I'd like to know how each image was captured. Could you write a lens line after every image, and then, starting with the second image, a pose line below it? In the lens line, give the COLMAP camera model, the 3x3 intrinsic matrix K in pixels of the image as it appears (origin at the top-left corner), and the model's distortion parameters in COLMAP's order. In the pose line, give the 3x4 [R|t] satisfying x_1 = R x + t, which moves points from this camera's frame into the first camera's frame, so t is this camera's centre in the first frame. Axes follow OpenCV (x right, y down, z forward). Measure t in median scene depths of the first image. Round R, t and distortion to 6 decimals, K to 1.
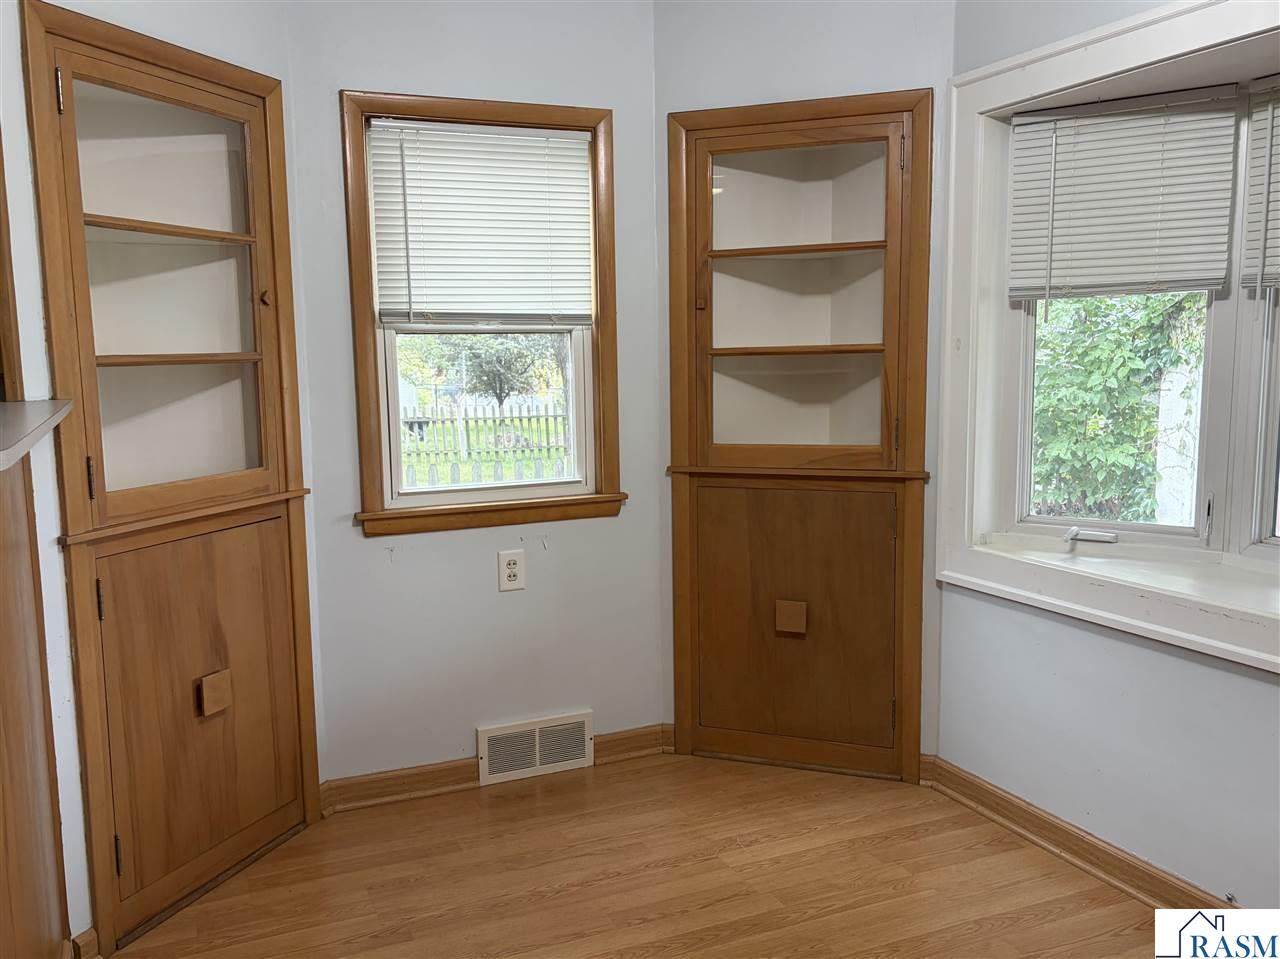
lens RADIAL K [[1101.9, 0, 641.1], [0, 1101.9, 491.0], [0, 0, 1]] dist [0.065265, -0.071748]
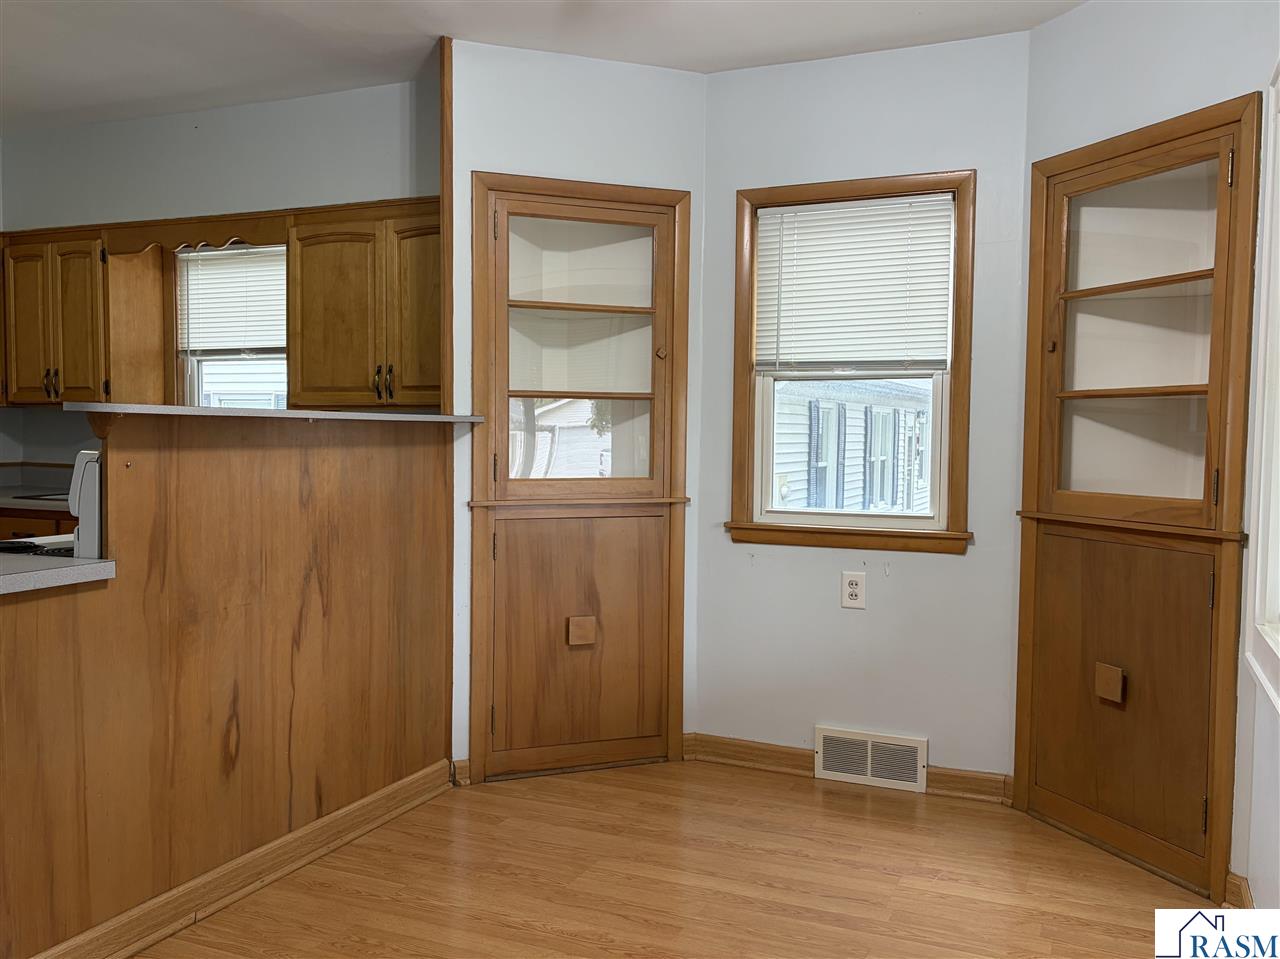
lens RADIAL K [[1101.9, 0, 632.5], [0, 1101.9, 485.7], [0, 0, 1]] dist [0.065265, -0.071748]
pose [[0.673499, 0.059834, -0.736763, 0.568807], [-0.115695, 0.992967, -0.025121, 0.022304], [0.730078, 0.102159, 0.675685, 0.075364]]
